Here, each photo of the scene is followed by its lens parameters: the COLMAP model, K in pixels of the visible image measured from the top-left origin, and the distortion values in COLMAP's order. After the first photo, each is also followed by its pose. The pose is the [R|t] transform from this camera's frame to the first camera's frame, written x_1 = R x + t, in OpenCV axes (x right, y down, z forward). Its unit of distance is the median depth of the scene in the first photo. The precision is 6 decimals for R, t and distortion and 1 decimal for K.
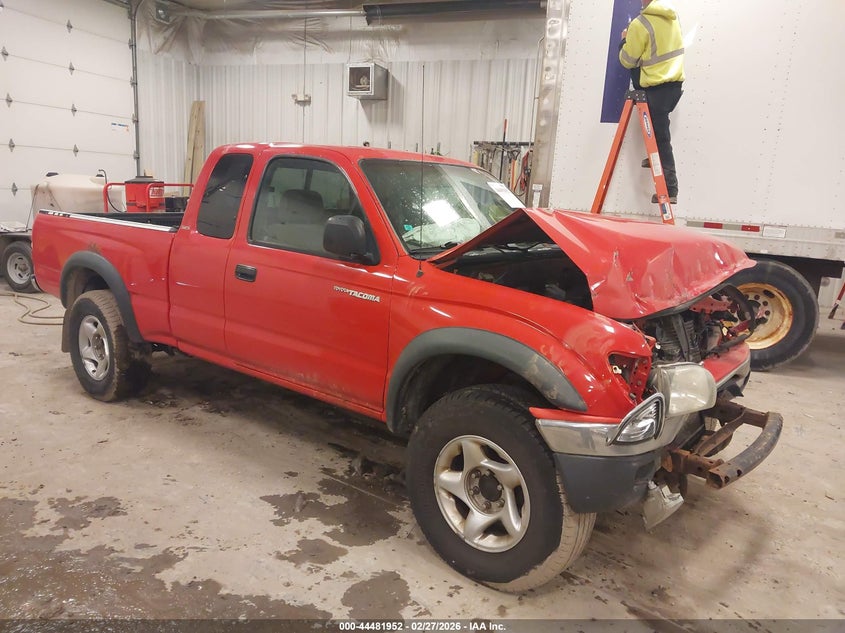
lens RADIAL K [[653.9, 0, 422.1], [0, 653.9, 319.4], [0, 0, 1]] dist [0.003359, 0.000809]
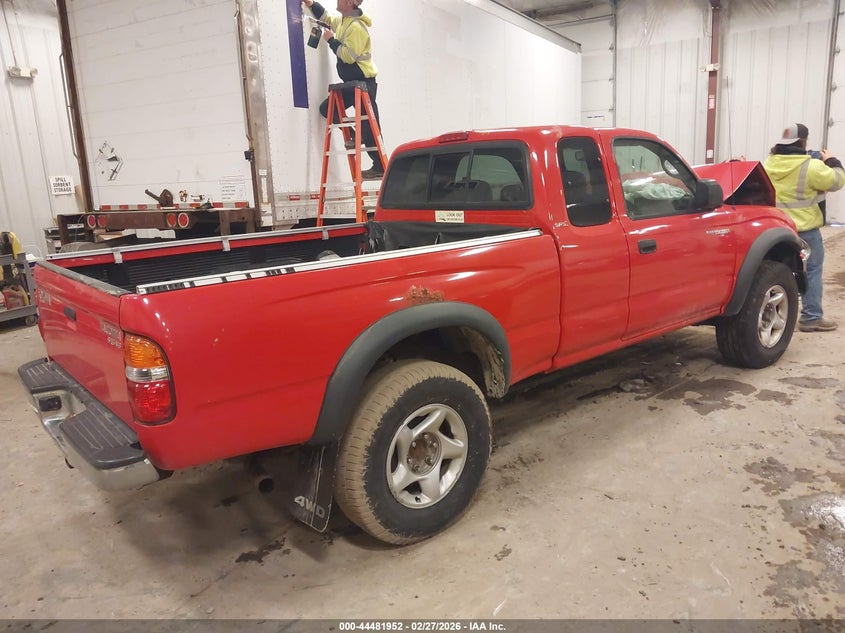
lens RADIAL K [[653.9, 0, 423.8], [0, 653.9, 317.4], [0, 0, 1]] dist [0.003359, 0.000809]
pose [[0.196595, -0.264315, 0.944187, -1.509893], [0.250086, 0.944646, 0.212371, -0.302219], [-0.948055, 0.194377, 0.251814, 1.194142]]
